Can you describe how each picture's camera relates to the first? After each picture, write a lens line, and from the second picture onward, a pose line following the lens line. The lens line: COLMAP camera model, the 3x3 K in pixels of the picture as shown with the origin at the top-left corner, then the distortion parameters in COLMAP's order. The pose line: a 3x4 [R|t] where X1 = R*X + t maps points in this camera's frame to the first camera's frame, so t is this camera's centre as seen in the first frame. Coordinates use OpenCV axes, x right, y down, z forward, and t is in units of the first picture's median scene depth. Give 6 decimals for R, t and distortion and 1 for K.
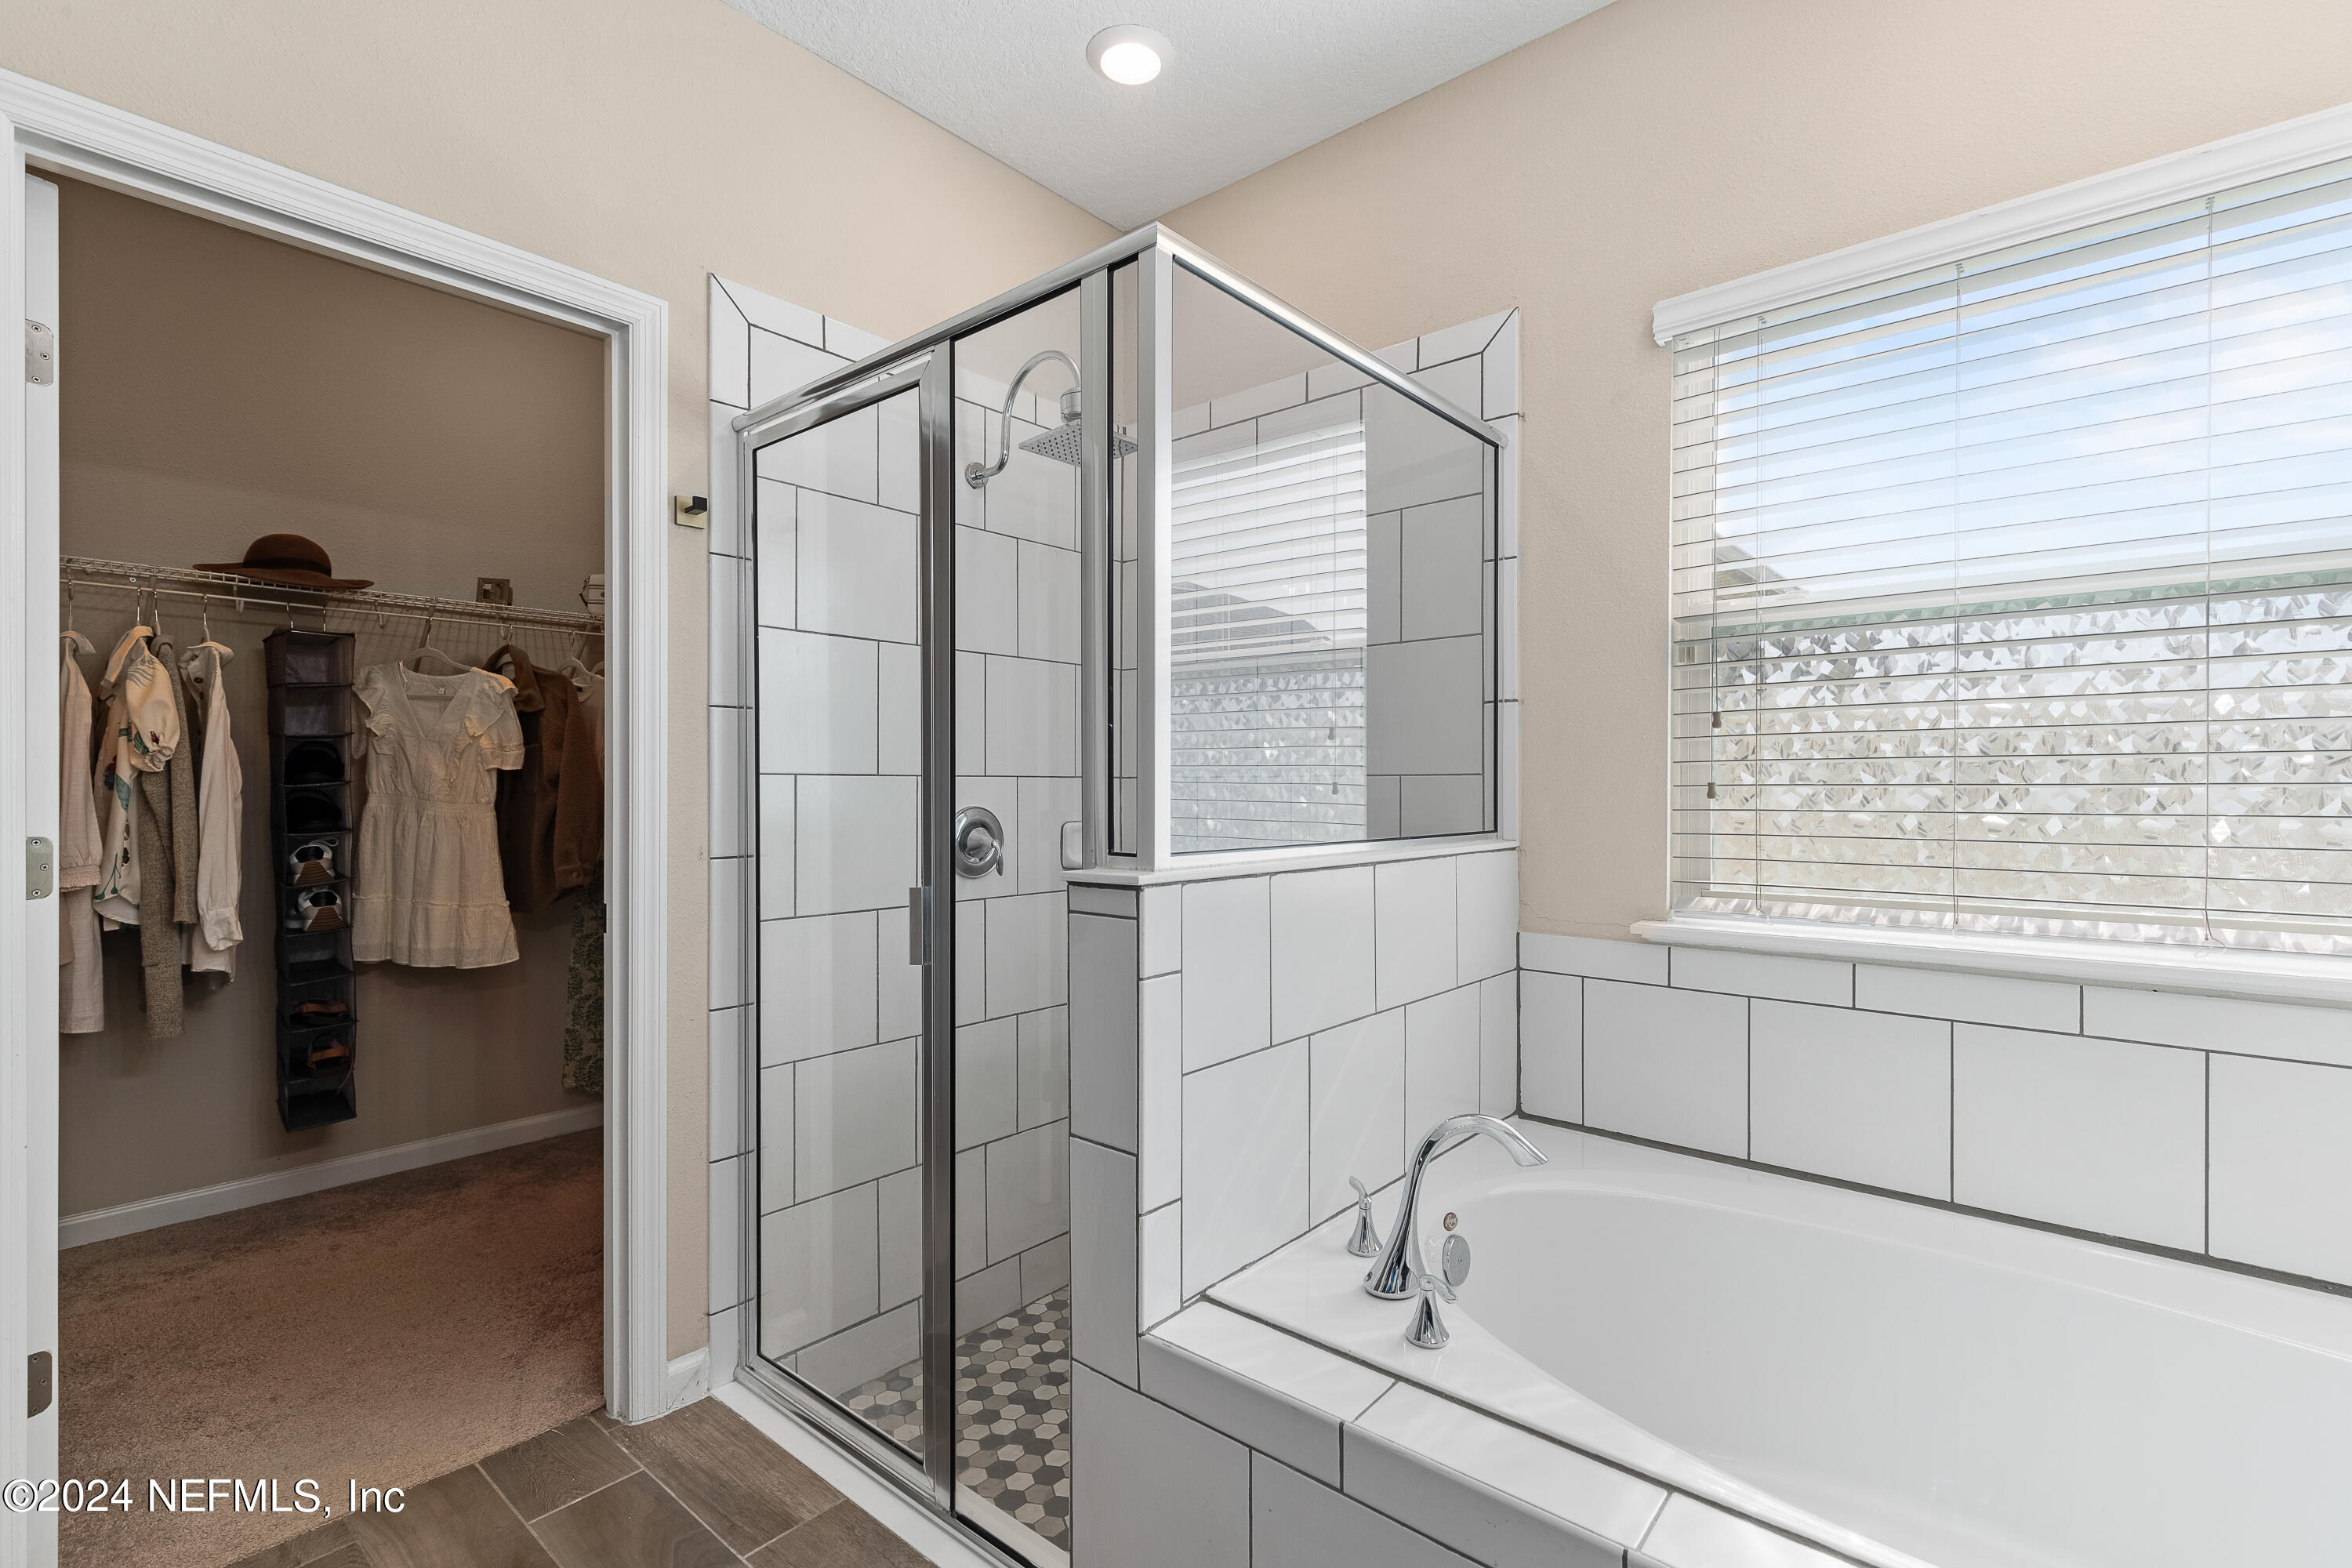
lens RADIAL K [[1061.7, 0, 1187.3], [0, 1061.7, 788.3], [0, 0, 1]] dist [0.006593, -0.000968]
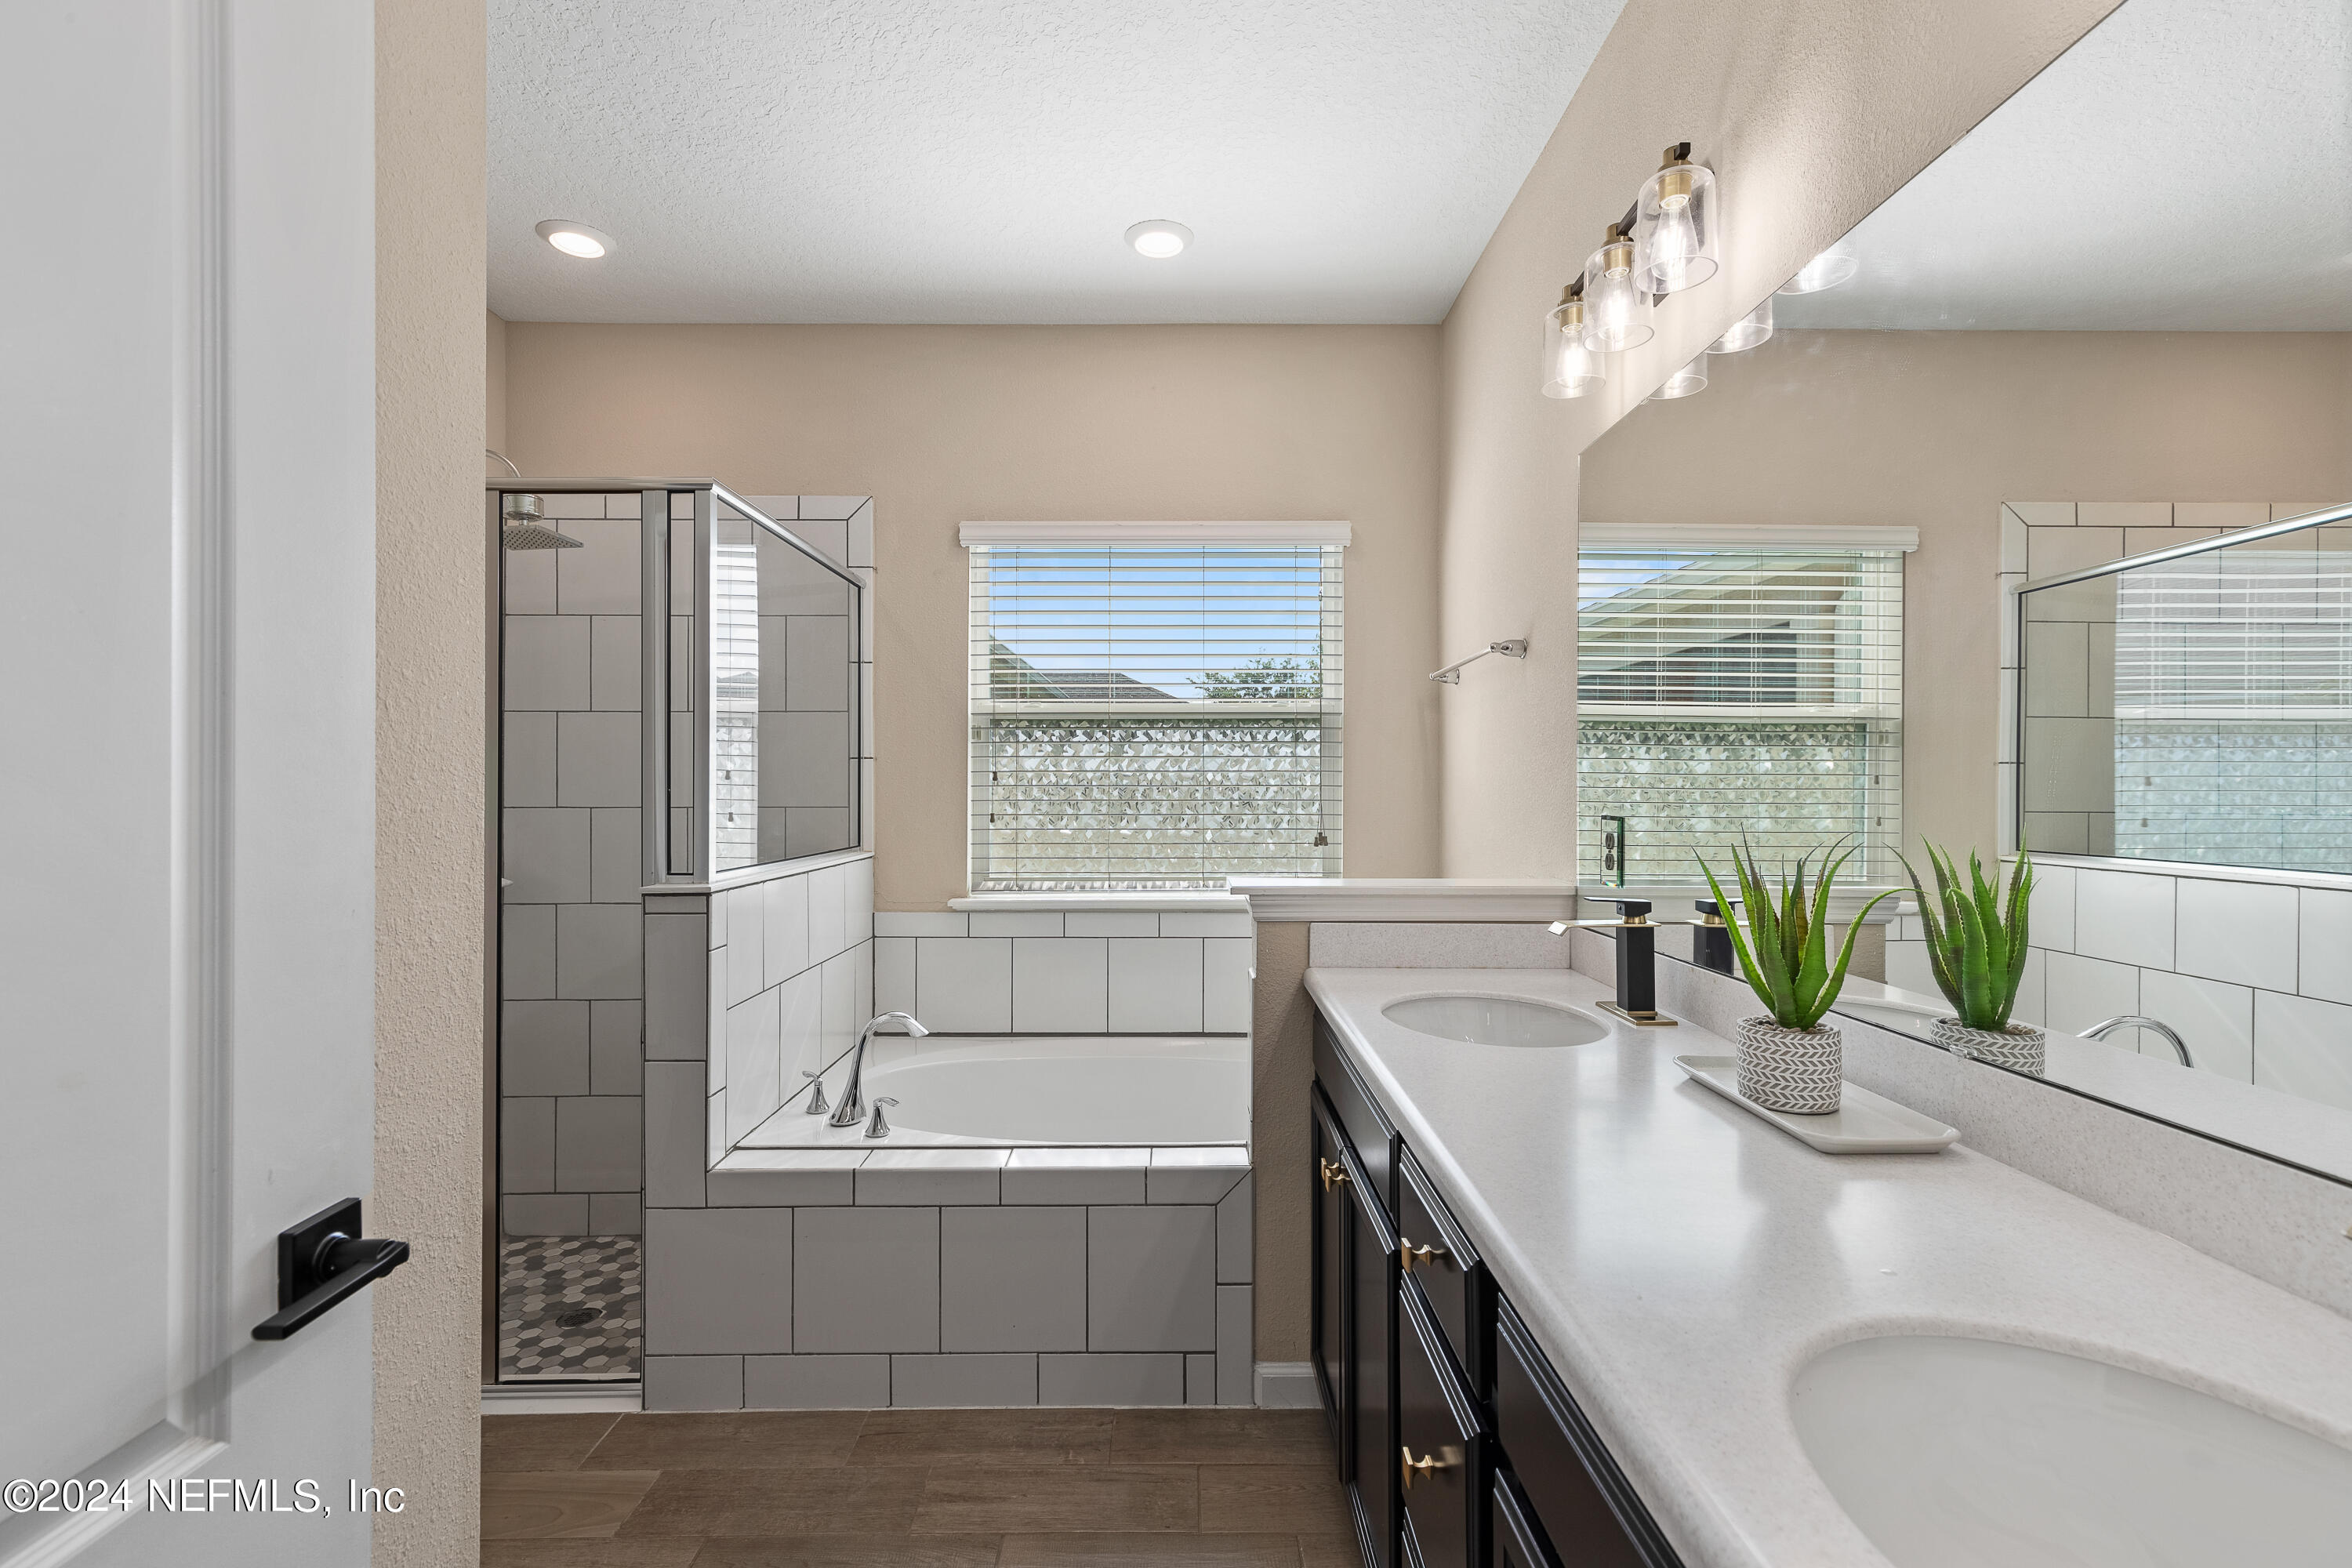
lens RADIAL K [[1061.7, 0, 1187.3], [0, 1061.7, 788.3], [0, 0, 1]] dist [0.006593, -0.000968]
pose [[0.752975, 0.000349, 0.658050, -0.403955], [-0.001521, 0.999998, 0.001210, -0.050272], [-0.658048, -0.001912, 0.752974, -0.499178]]
